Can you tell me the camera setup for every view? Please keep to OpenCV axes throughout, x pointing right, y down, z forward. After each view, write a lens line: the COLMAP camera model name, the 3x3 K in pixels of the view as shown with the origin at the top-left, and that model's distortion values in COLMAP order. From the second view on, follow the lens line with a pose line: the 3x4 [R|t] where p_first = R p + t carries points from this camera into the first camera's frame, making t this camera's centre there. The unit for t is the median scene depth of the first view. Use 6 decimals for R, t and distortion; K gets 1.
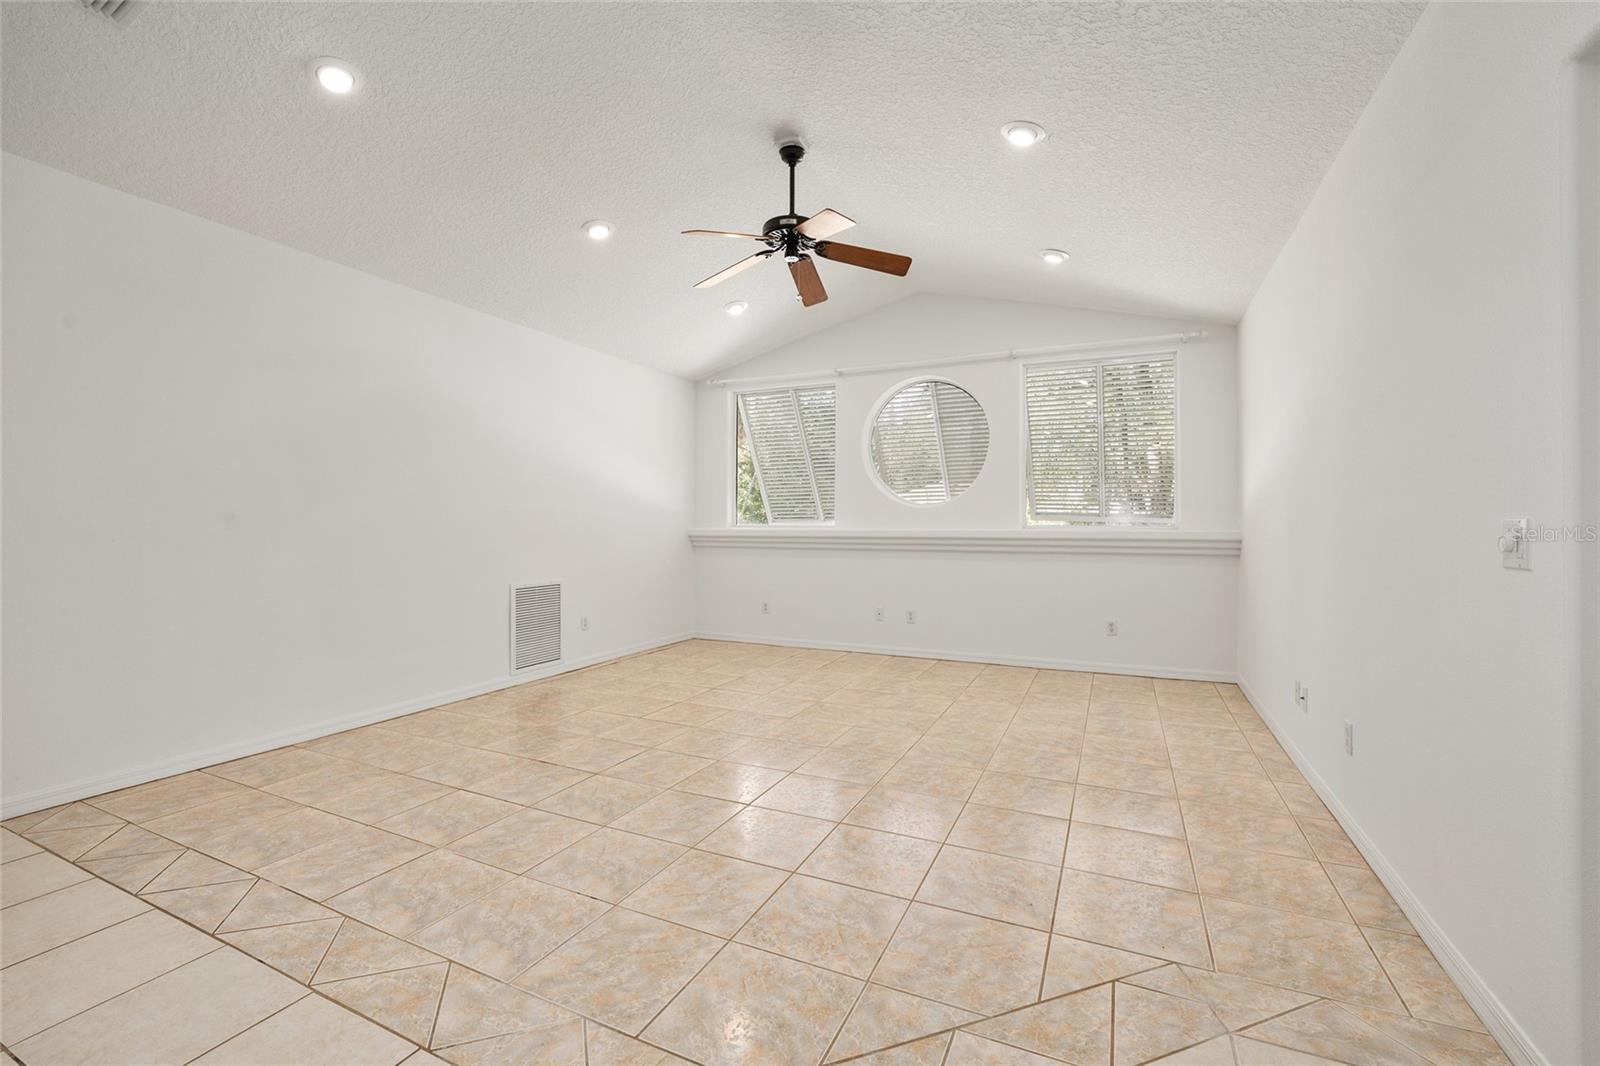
lens RADIAL K [[688.8, 0, 778.4], [0, 688.8, 527.7], [0, 0, 1]] dist [-0.018980, 0.000682]
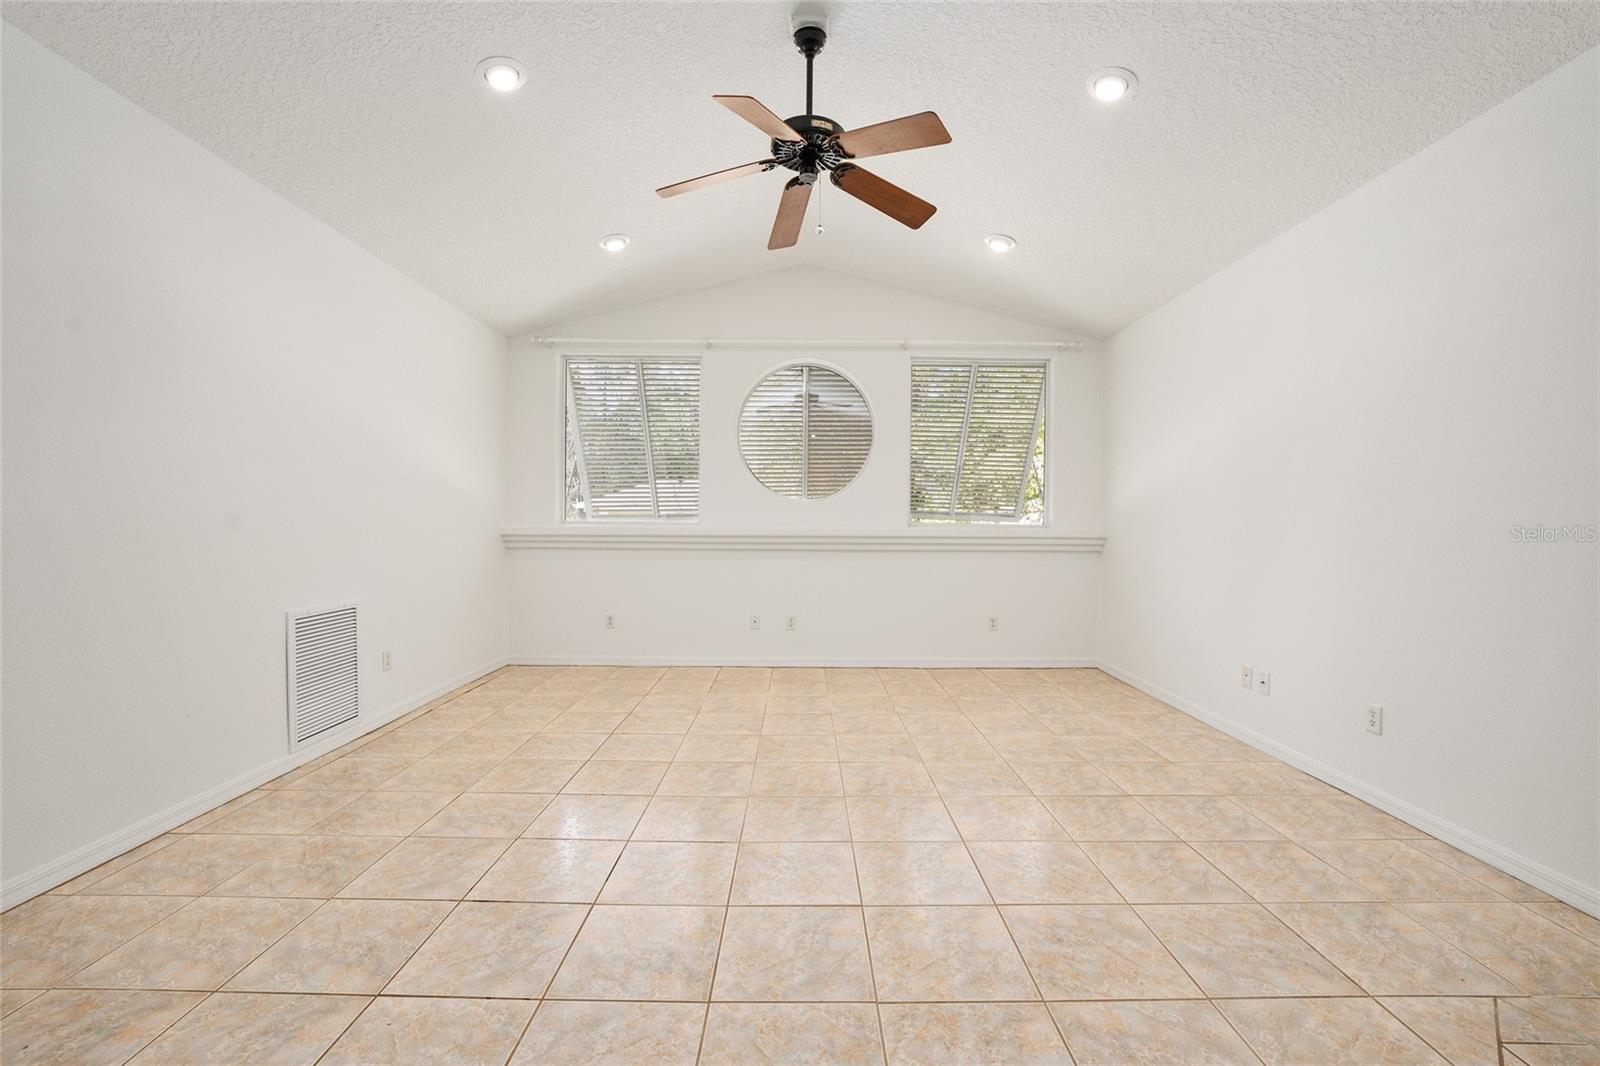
lens RADIAL K [[688.1, 0, 795.2], [0, 688.1, 543.1], [0, 0, 1]] dist [-0.025412, 0.005020]
pose [[0.896348, -0.009373, 0.443252, -0.332531], [-0.003206, 0.999613, 0.027622, -0.001954], [-0.443339, -0.026181, 0.895972, 0.303722]]
